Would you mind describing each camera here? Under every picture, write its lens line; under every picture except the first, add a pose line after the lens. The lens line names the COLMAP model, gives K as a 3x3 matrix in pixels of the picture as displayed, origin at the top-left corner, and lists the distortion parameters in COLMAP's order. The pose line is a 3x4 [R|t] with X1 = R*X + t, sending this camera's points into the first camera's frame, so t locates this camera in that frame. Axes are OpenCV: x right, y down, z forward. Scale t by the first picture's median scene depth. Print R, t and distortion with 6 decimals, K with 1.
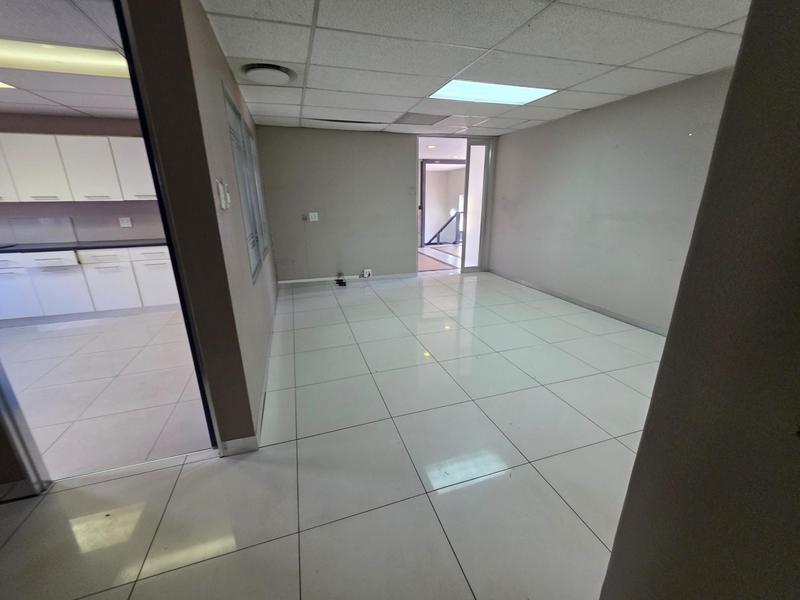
lens RADIAL K [[323.6, 0, 400.1], [0, 323.6, 302.5], [0, 0, 1]] dist [-0.000801, 0.000422]
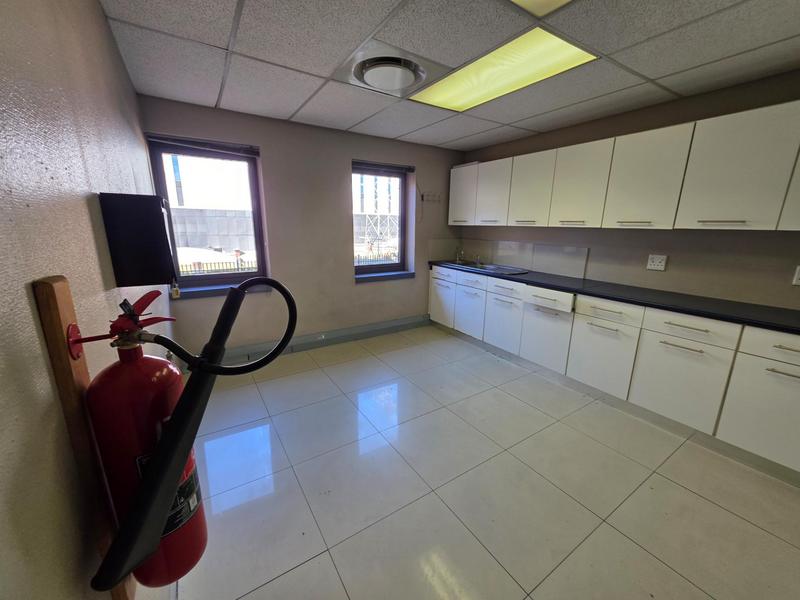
lens RADIAL K [[323.6, 0, 400.1], [0, 323.6, 302.5], [0, 0, 1]] dist [-0.000801, 0.000422]
pose [[0.255801, 0.241705, -0.936026, -0.414669], [-0.314001, 0.936516, 0.156020, -0.129979], [0.914314, 0.254003, 0.315457, 0.410028]]
